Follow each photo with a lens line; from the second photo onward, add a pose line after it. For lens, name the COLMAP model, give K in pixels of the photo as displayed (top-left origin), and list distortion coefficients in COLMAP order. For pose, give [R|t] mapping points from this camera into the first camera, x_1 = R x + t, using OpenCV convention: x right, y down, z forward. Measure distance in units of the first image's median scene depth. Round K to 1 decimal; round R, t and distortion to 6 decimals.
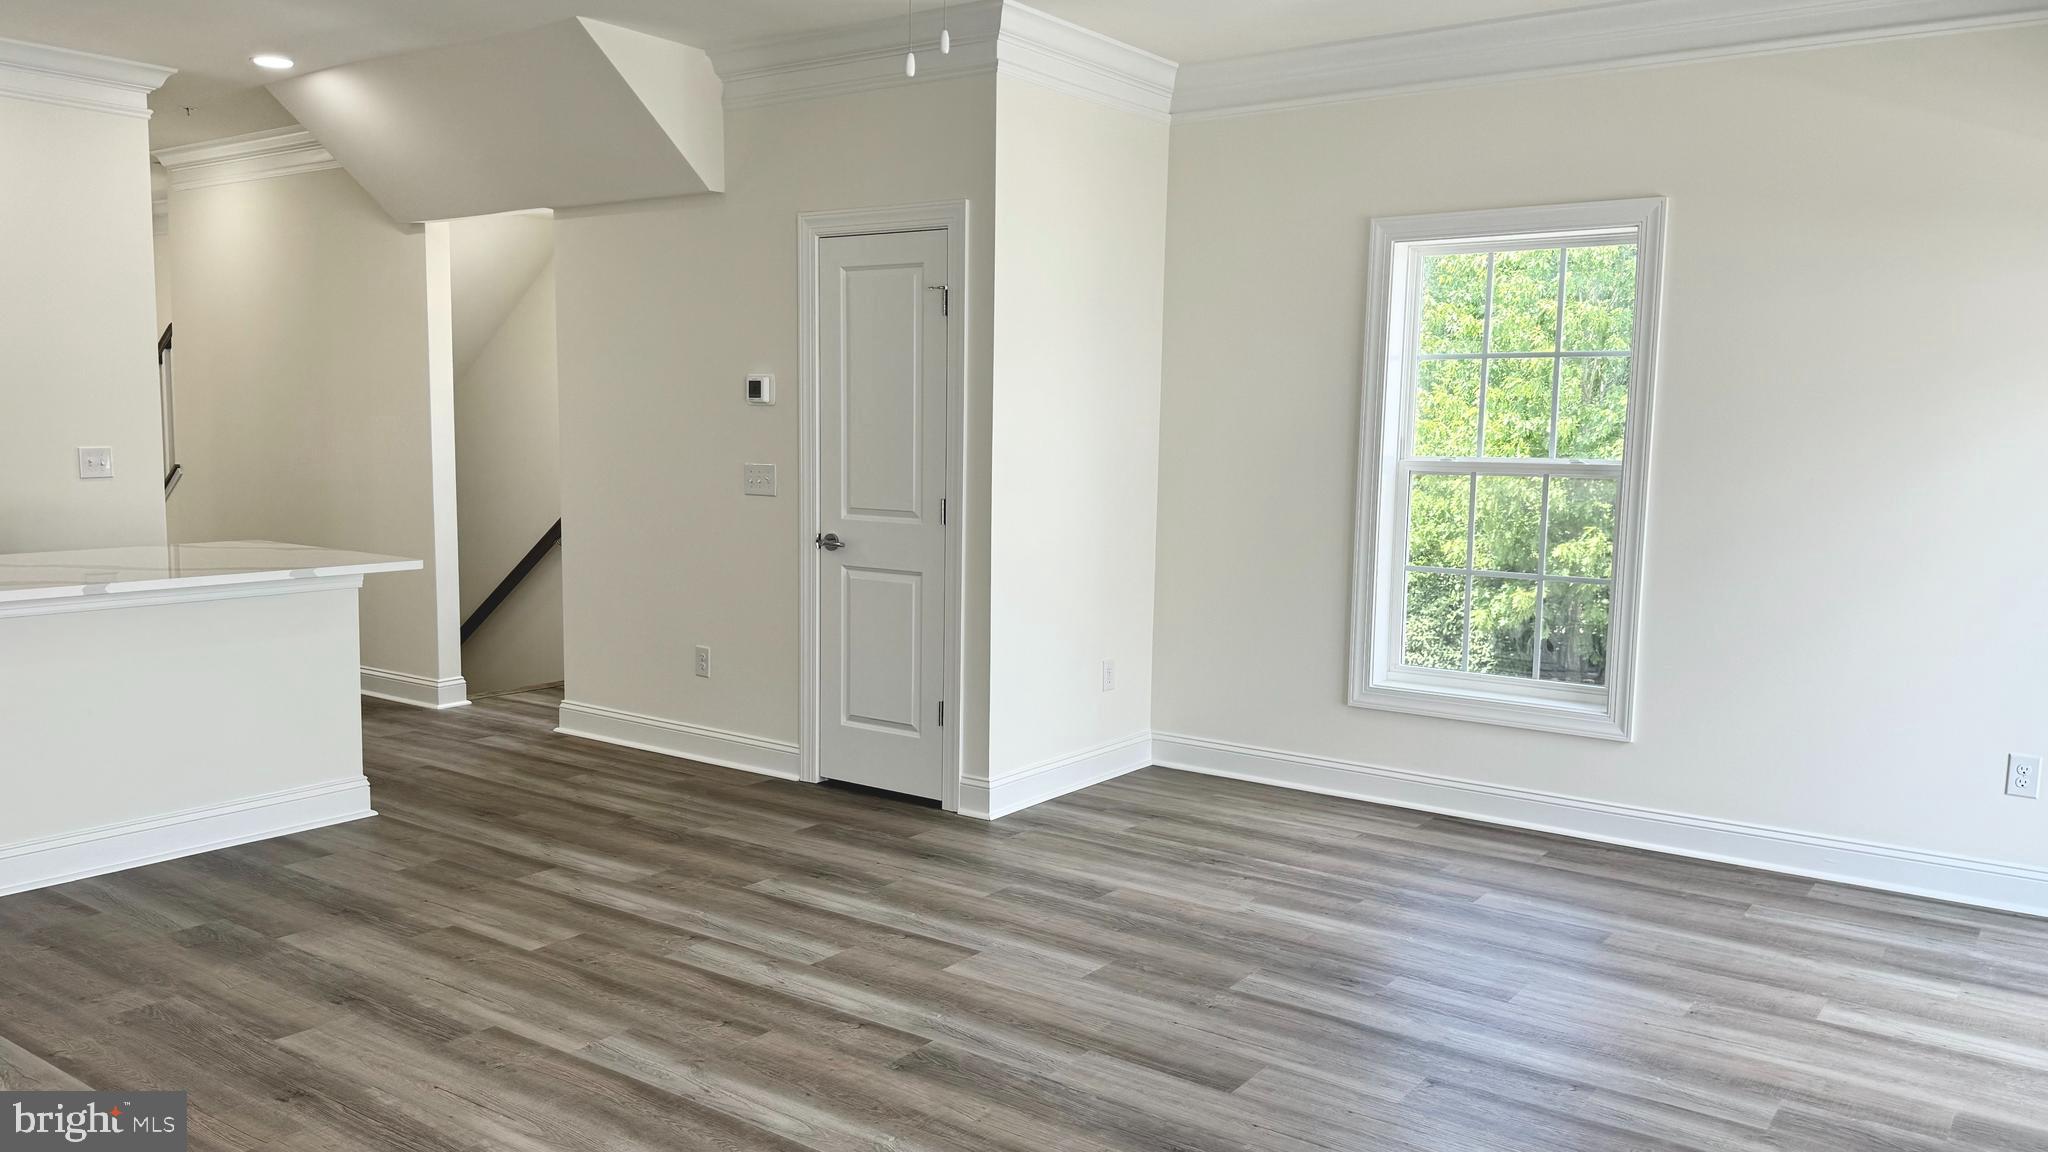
lens RADIAL K [[1570.4, 0, 1030.3], [0, 1570.4, 568.7], [0, 0, 1]] dist [0.098848, -0.111843]
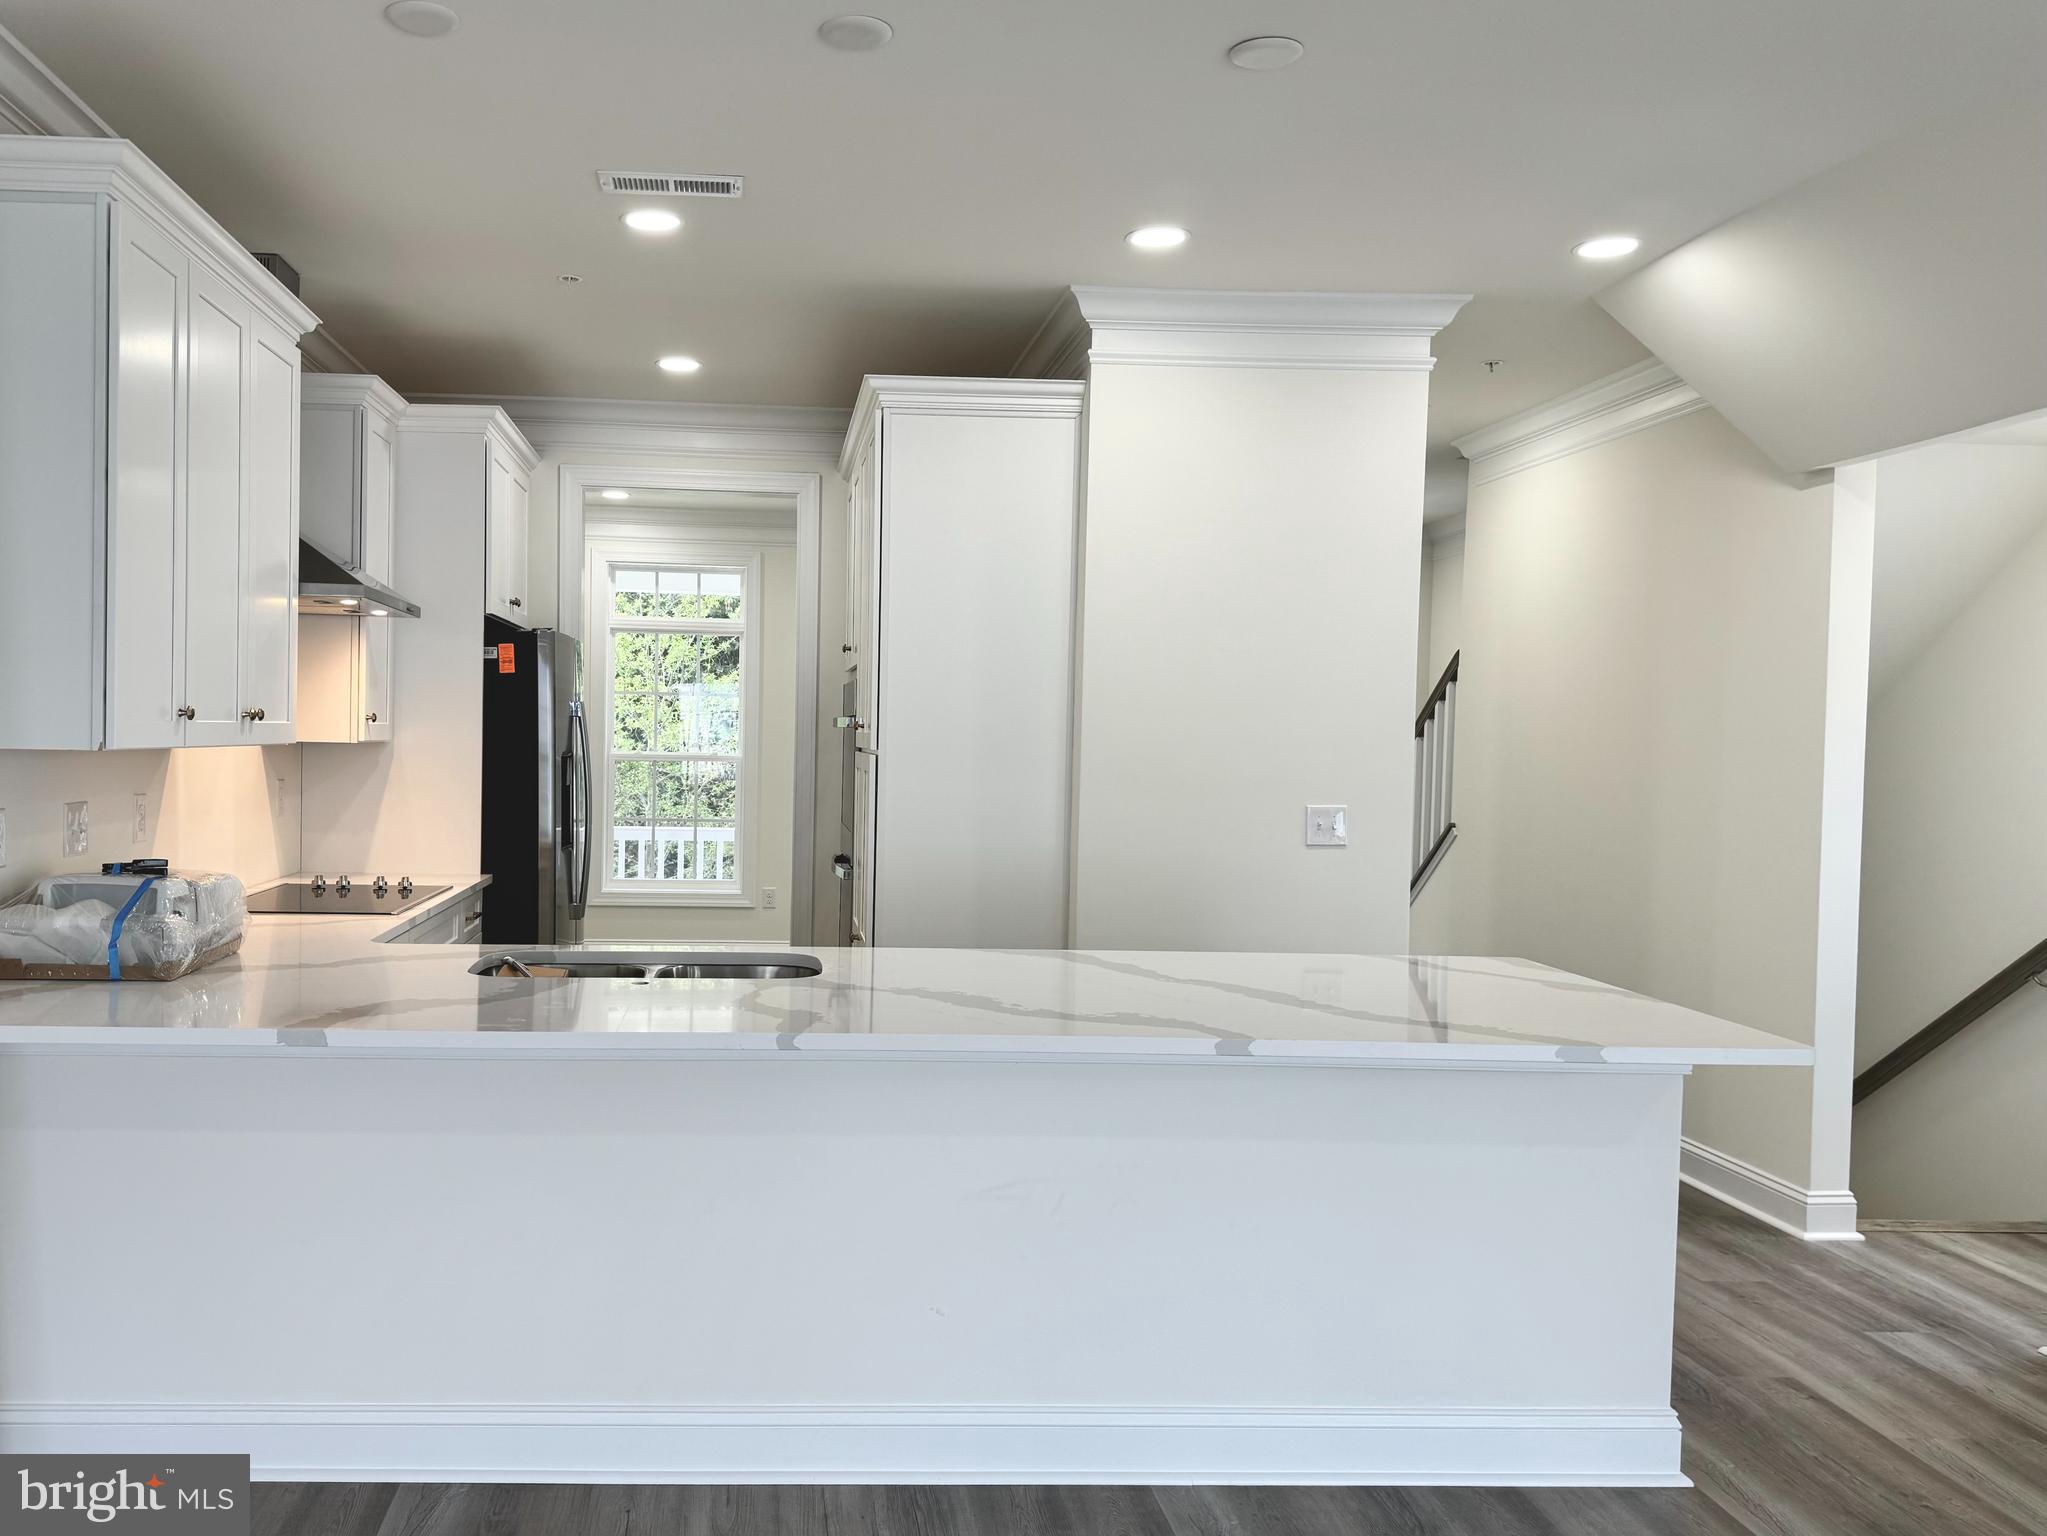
lens RADIAL K [[1456.8, 0, 869.2], [0, 1456.8, 771.3], [0, 0, 1]] dist [0.056420, -0.044857]
pose [[0.612203, 0.017786, -0.790501, -0.159038], [-0.089777, 0.994845, -0.047144, -0.037407], [0.785588, 0.099831, 0.610644, 0.380986]]
